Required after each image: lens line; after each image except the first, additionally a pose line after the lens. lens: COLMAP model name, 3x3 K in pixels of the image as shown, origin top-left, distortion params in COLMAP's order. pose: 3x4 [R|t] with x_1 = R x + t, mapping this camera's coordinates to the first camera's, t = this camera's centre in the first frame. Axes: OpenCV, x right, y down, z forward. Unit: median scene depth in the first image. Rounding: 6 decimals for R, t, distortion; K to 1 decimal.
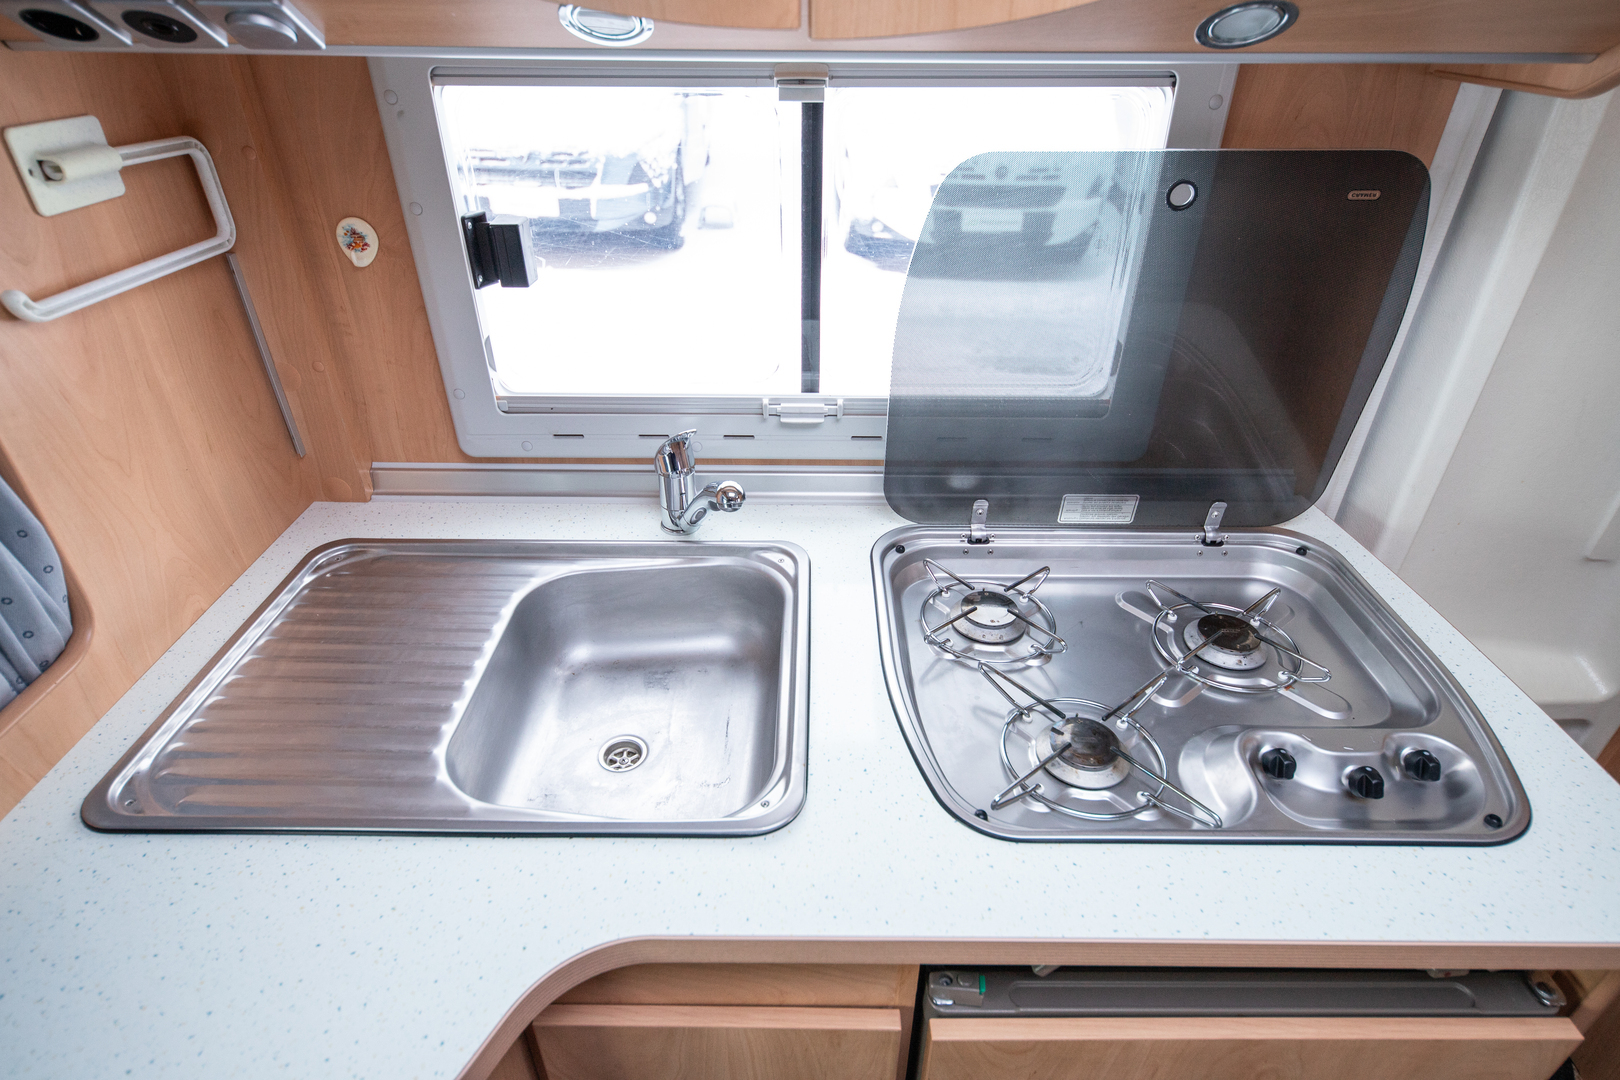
lens RADIAL K [[853.9, 0, 821.2], [0, 853.9, 546.9], [0, 0, 1]] dist [0.007153, -0.002382]
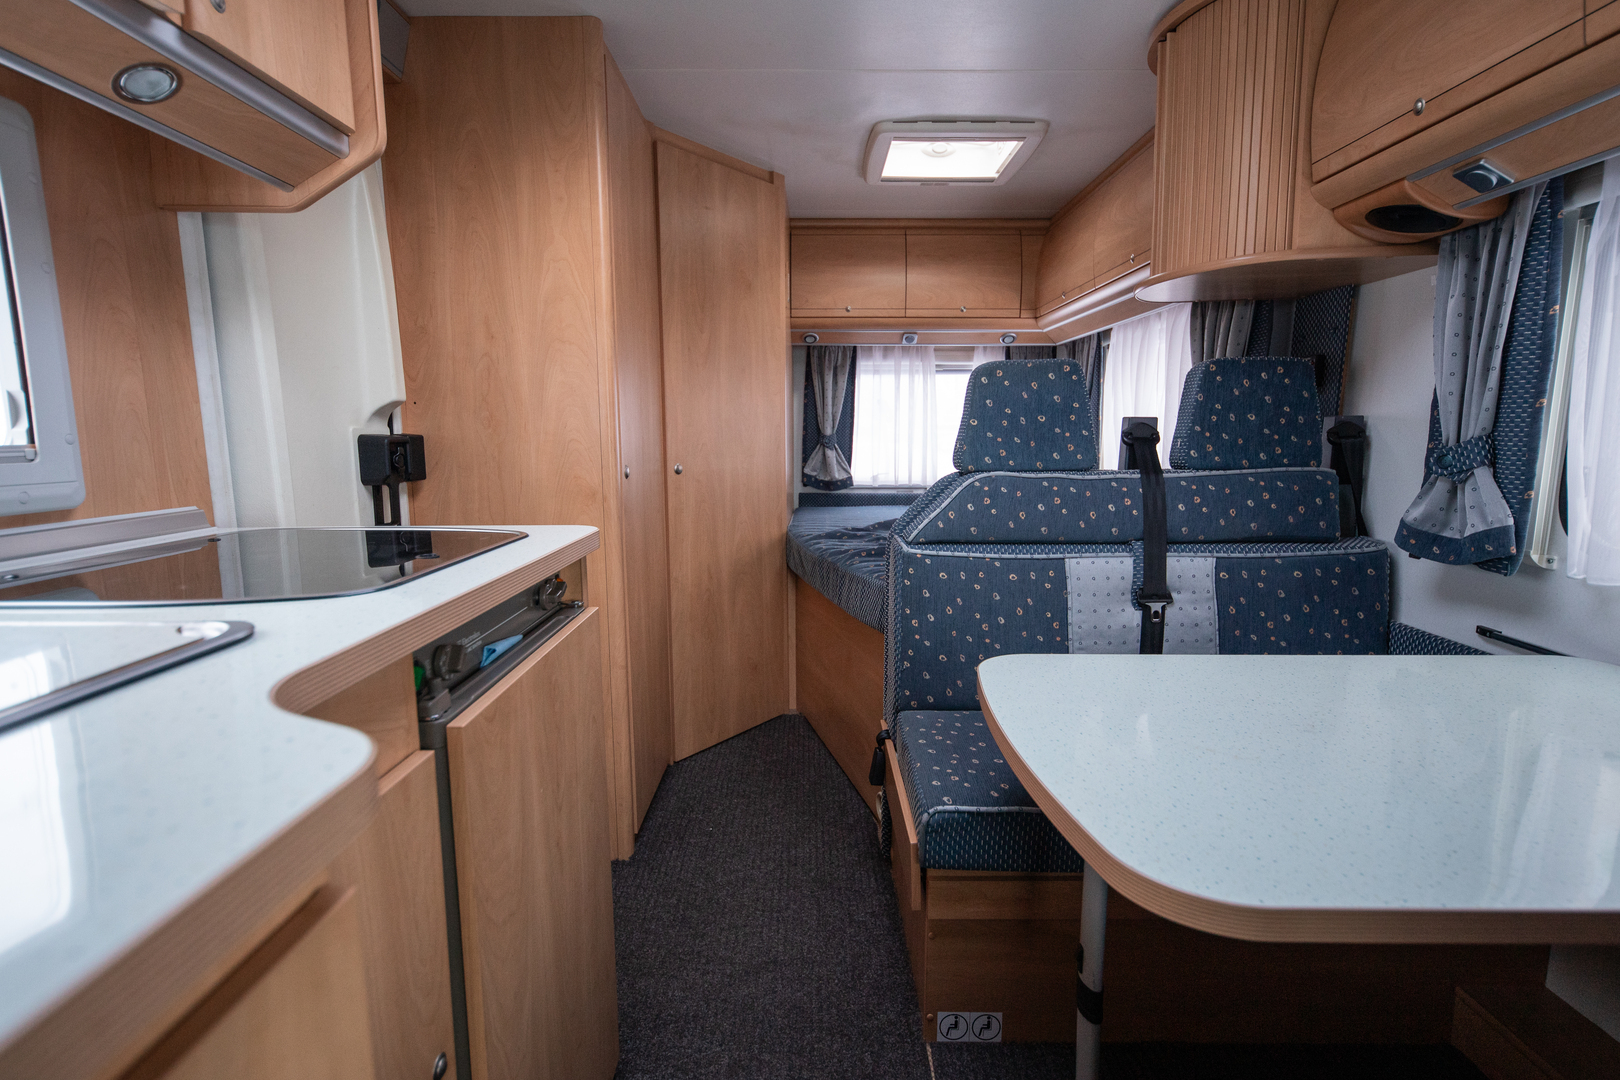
lens RADIAL K [[769.7, 0, 804.7], [0, 769.7, 531.8], [0, 0, 1]] dist [-0.002708, 0.000472]
pose [[0.010450, -0.146888, 0.989098, -0.663209], [0.542548, 0.831726, 0.117785, 0.356000], [-0.839960, 0.535402, 0.088385, 0.264898]]
